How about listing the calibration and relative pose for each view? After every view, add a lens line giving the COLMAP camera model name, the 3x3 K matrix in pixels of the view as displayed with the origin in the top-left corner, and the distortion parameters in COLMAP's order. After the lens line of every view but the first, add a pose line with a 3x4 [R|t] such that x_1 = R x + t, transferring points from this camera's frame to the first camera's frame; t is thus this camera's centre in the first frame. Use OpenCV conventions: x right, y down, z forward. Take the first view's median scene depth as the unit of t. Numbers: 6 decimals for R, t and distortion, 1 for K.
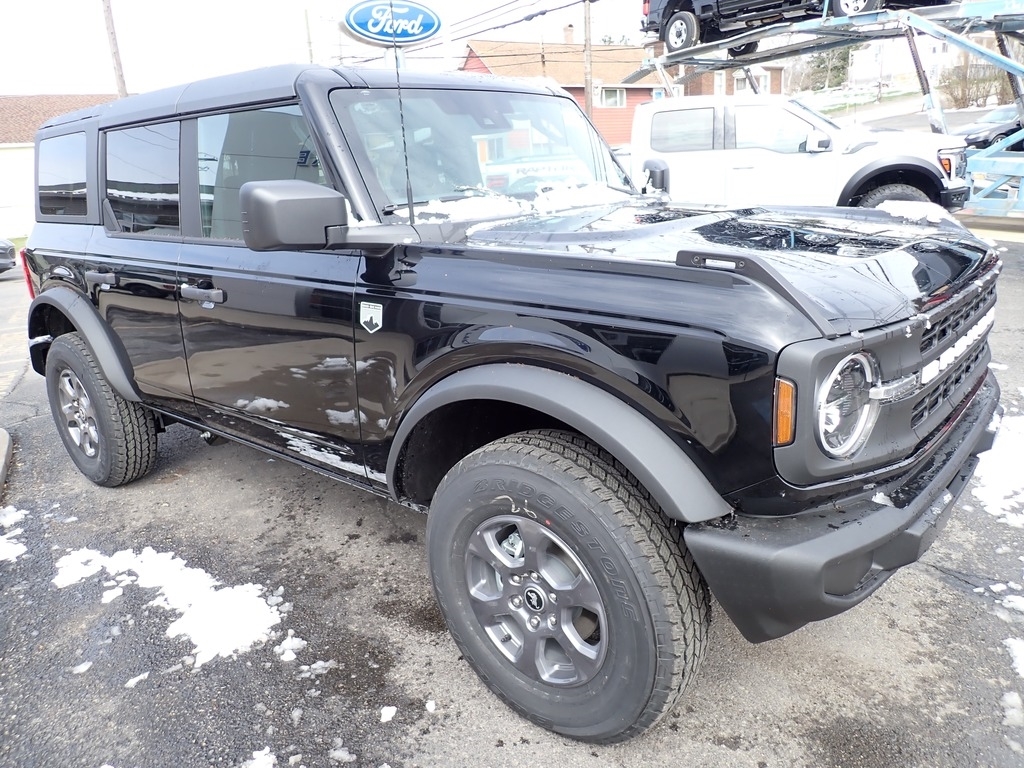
lens RADIAL K [[751.5, 0, 513.0], [0, 751.5, 385.2], [0, 0, 1]] dist [-0.004650, -0.006318]
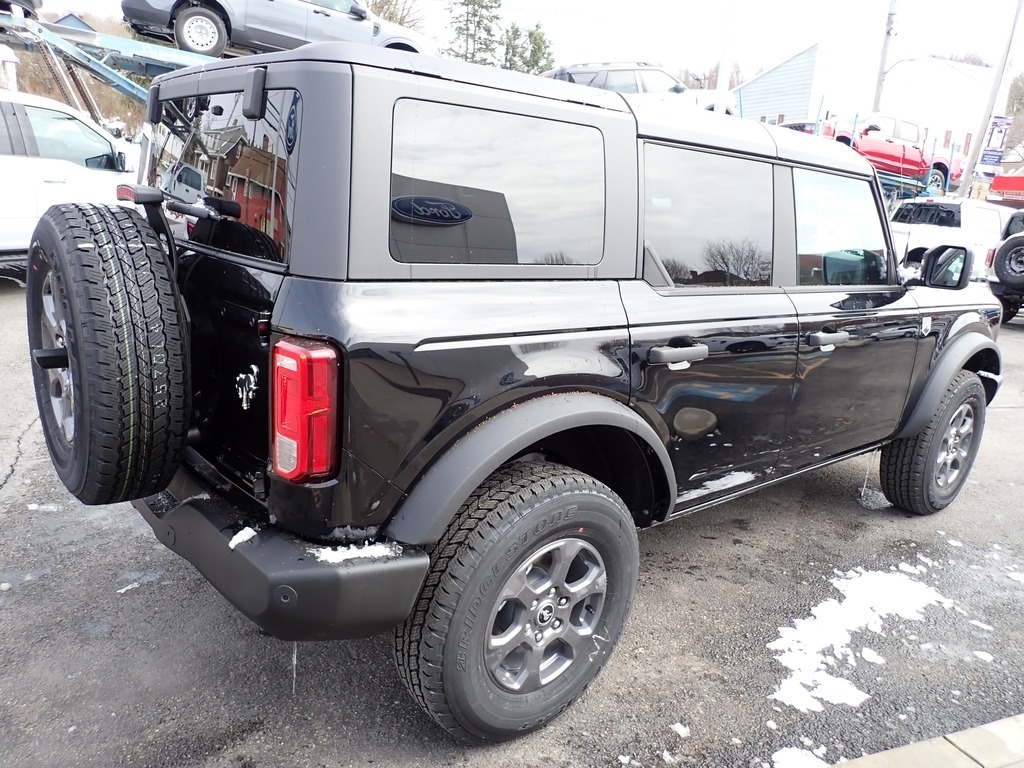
lens RADIAL K [[734.4, 0, 504.4], [0, 734.4, 396.4], [0, 0, 1]] dist [0.007566, 0.000295]
pose [[0.169536, -0.203027, 0.964385, -1.338933], [0.199966, 0.965282, 0.168063, -0.282528], [-0.965024, 0.164351, 0.204248, 1.089804]]
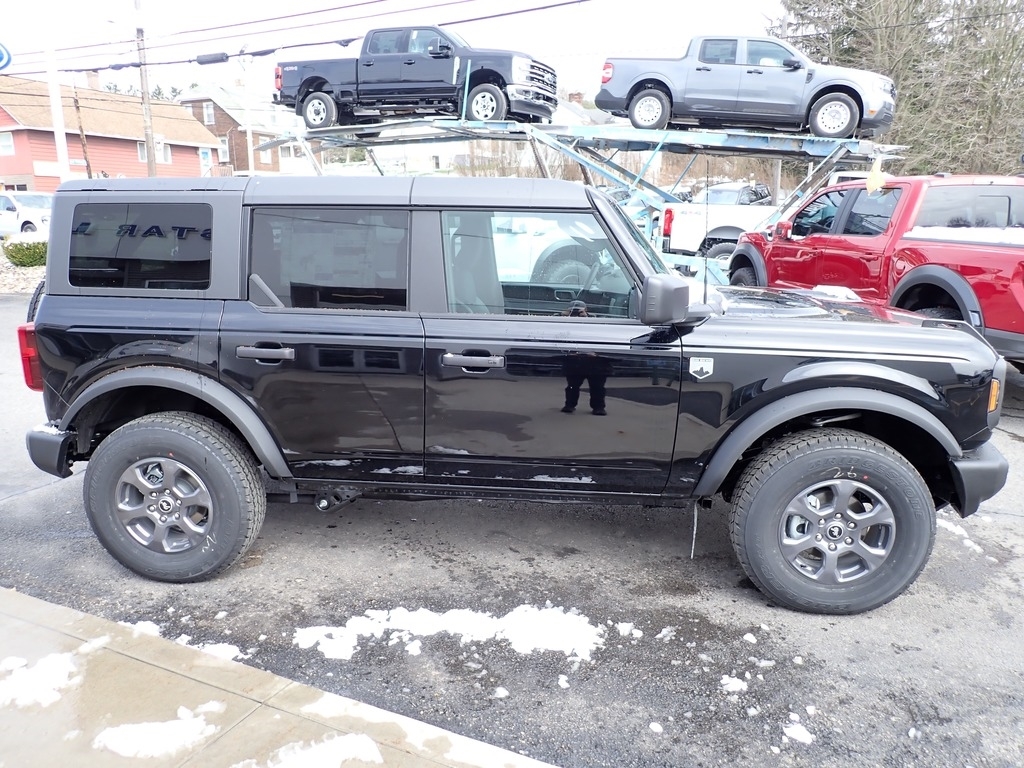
lens RADIAL K [[748.0, 0, 513.6], [0, 748.0, 384.3], [0, 0, 1]] dist [-0.009742, -0.001785]
pose [[0.823854, -0.069438, 0.562533, -0.887305], [0.112829, 0.992696, -0.042707, -0.025890], [-0.555459, 0.098654, 0.825671, 0.011177]]
